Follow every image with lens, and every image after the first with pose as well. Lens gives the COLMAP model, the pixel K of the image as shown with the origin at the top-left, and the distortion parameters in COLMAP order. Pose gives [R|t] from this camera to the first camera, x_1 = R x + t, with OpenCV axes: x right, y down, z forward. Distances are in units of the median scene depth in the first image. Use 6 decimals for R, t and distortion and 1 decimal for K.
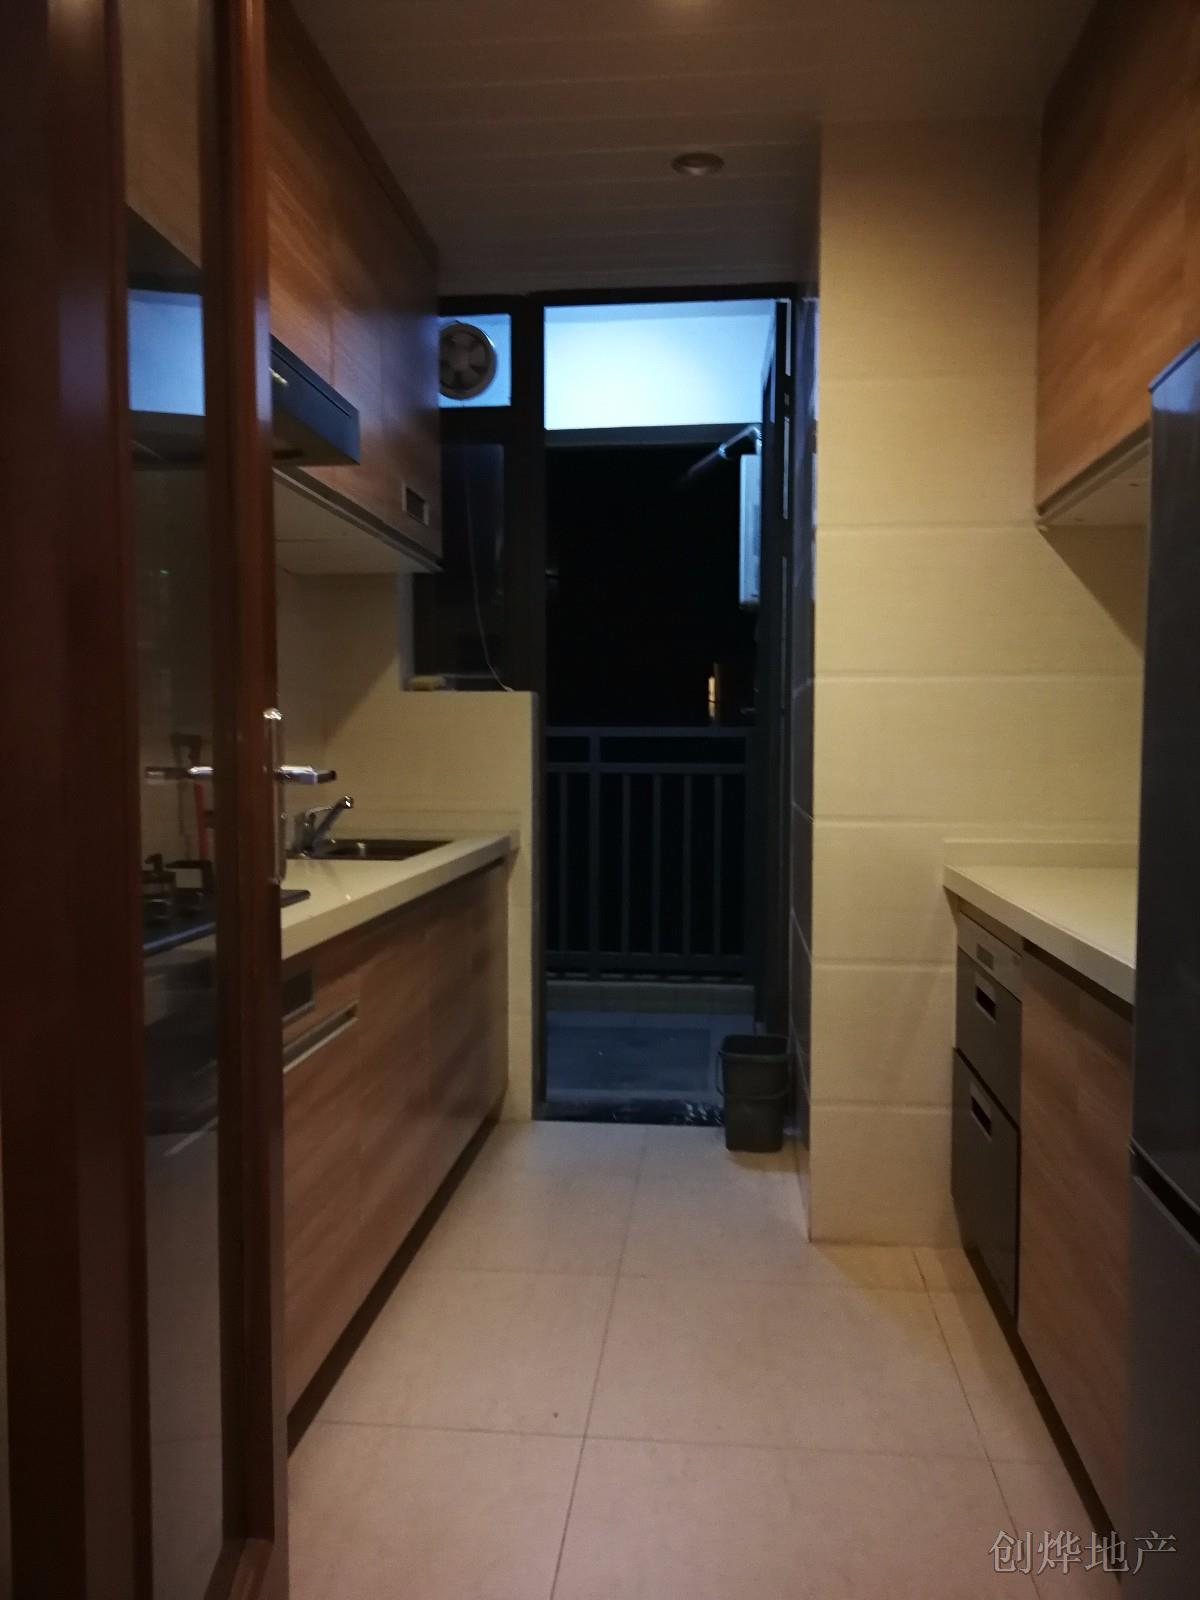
lens RADIAL K [[1281.7, 0, 599.8], [0, 1281.7, 802.8], [0, 0, 1]] dist [0.006521, 0.001168]
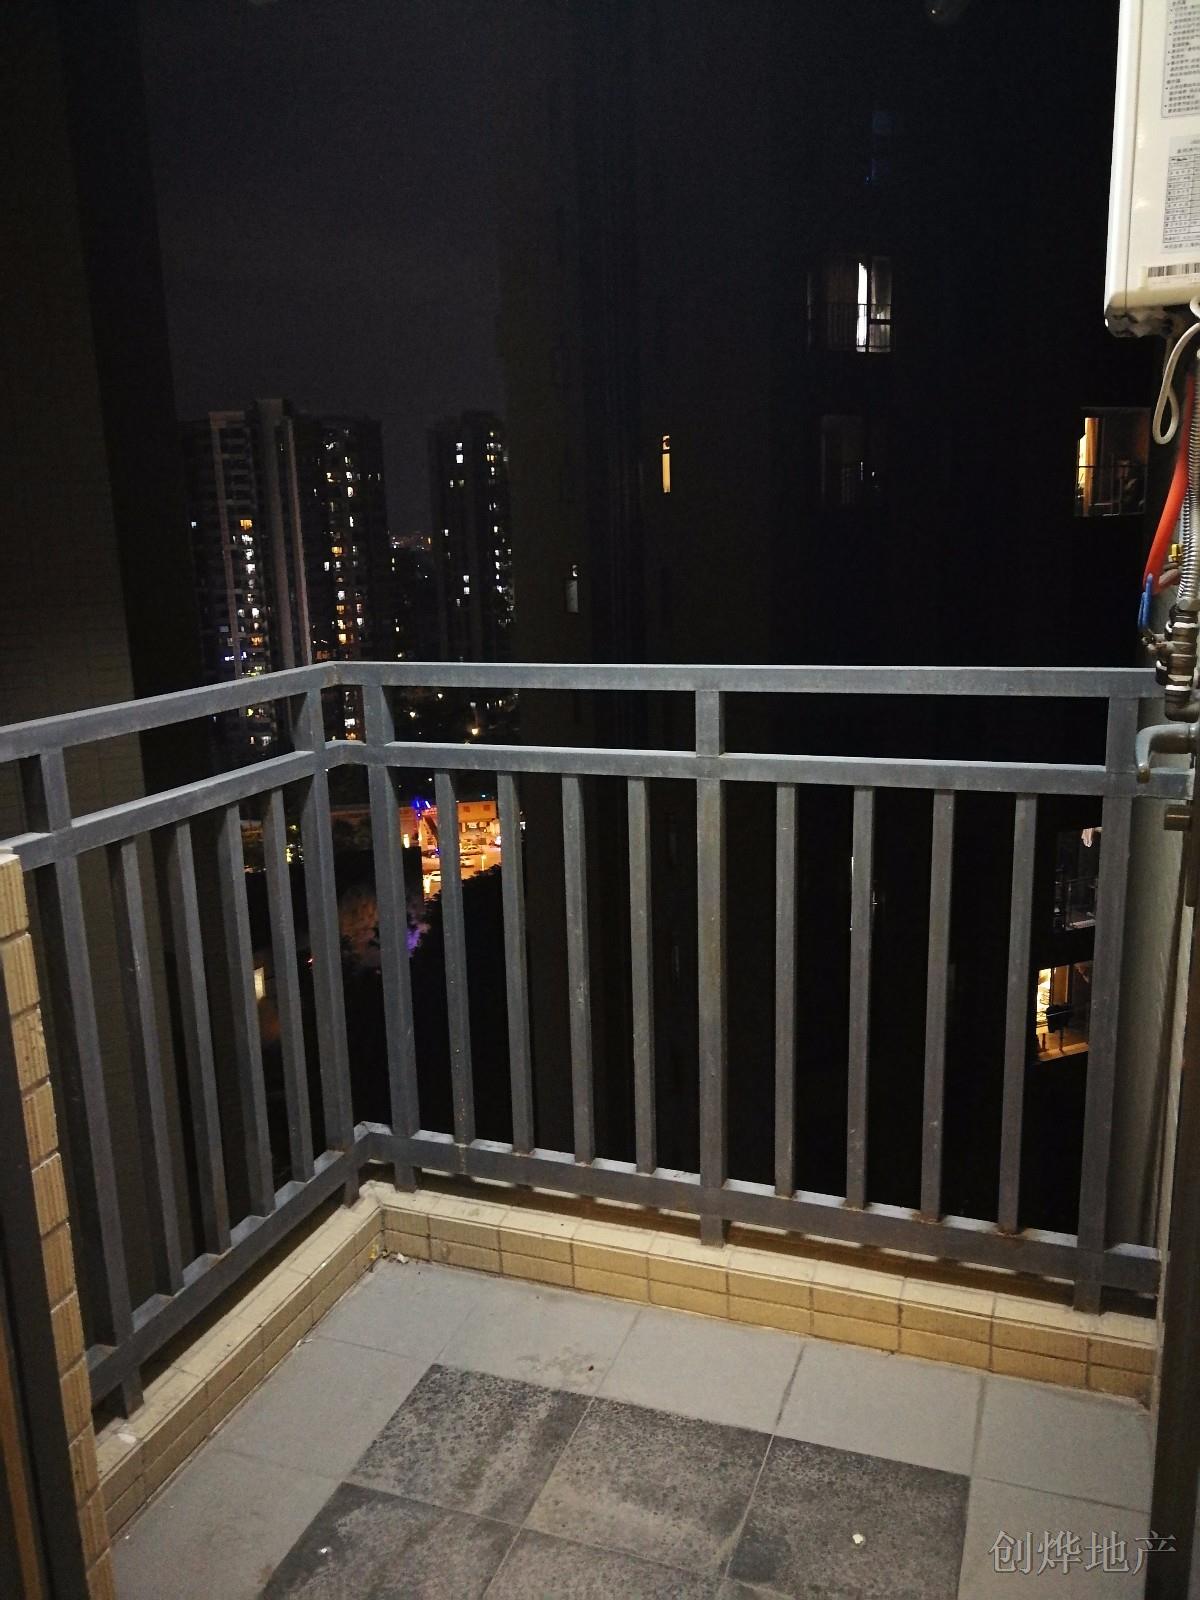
lens RADIAL K [[1281.7, 0, 599.9], [0, 1281.7, 800.2], [0, 0, 1]] dist [0.006521, 0.001168]
pose [[0.964674, 0.028417, -0.261910, 0.069973], [0.016726, 0.985554, 0.168535, -0.086265], [0.262916, -0.166962, 0.950263, 0.600932]]
